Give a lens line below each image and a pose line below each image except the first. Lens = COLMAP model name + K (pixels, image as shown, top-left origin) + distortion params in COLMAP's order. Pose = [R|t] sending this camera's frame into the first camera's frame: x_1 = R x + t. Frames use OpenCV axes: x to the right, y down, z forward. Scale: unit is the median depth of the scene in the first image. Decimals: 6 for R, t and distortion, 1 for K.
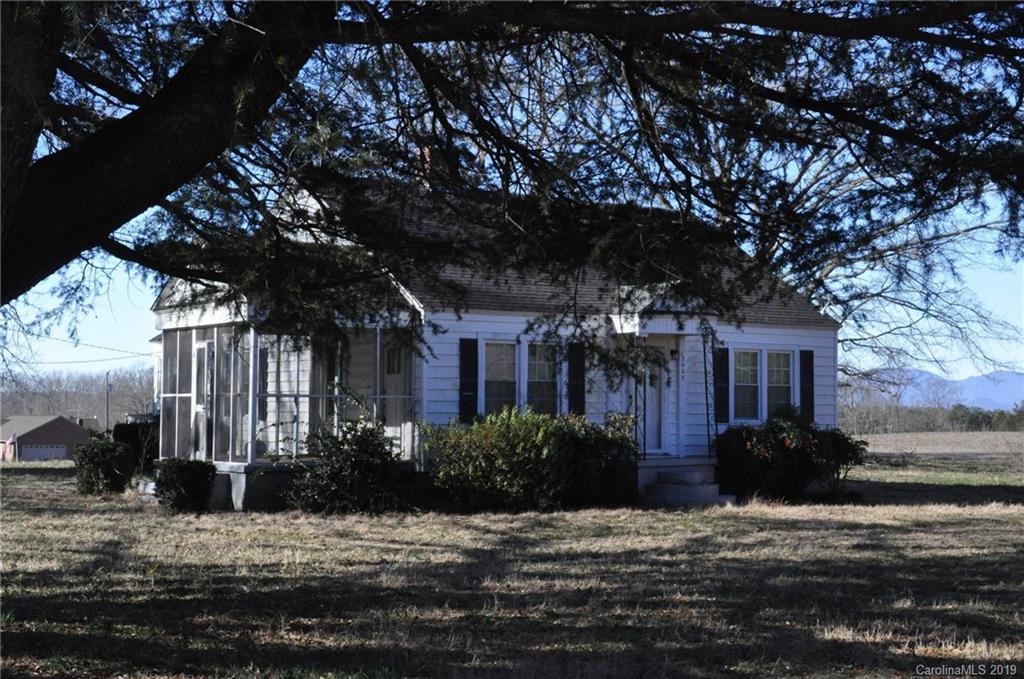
lens RADIAL K [[1541.1, 0, 512.0], [0, 1541.1, 339.5], [0, 0, 1]] dist [-0.024522, -0.066311]
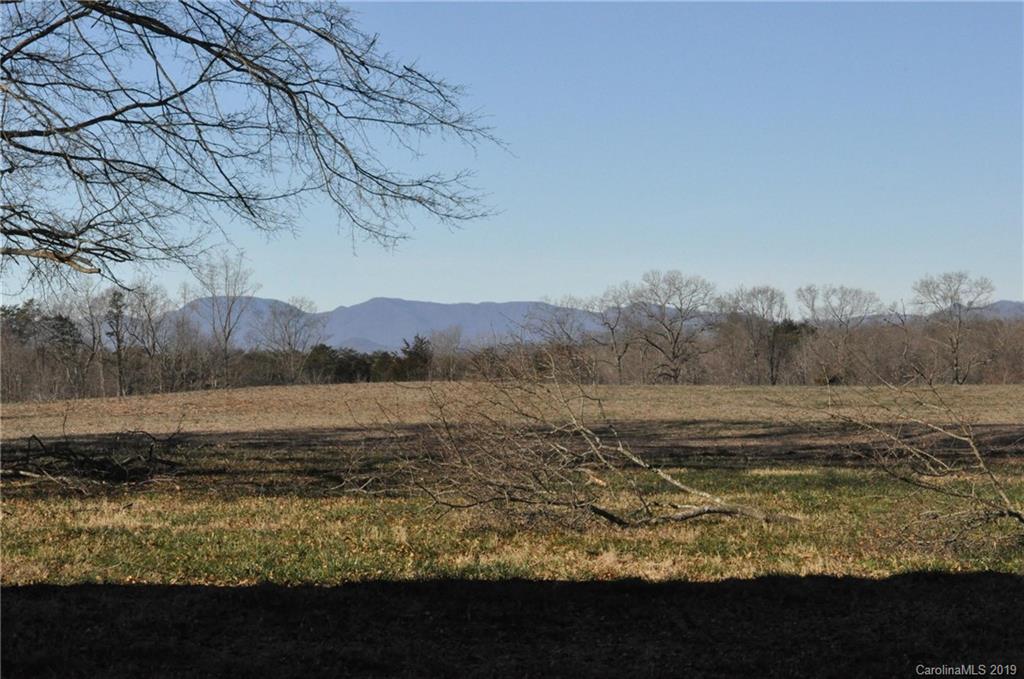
lens RADIAL K [[2370.4, 0, 512.0], [0, 2370.4, 339.5], [0, 0, 1]] dist [0.083982, 0.321762]
pose [[0.934798, -0.016238, 0.354808, 0.069886], [0.003047, 0.999284, 0.037705, 0.014978], [-0.355166, -0.034166, 0.934179, 0.227329]]
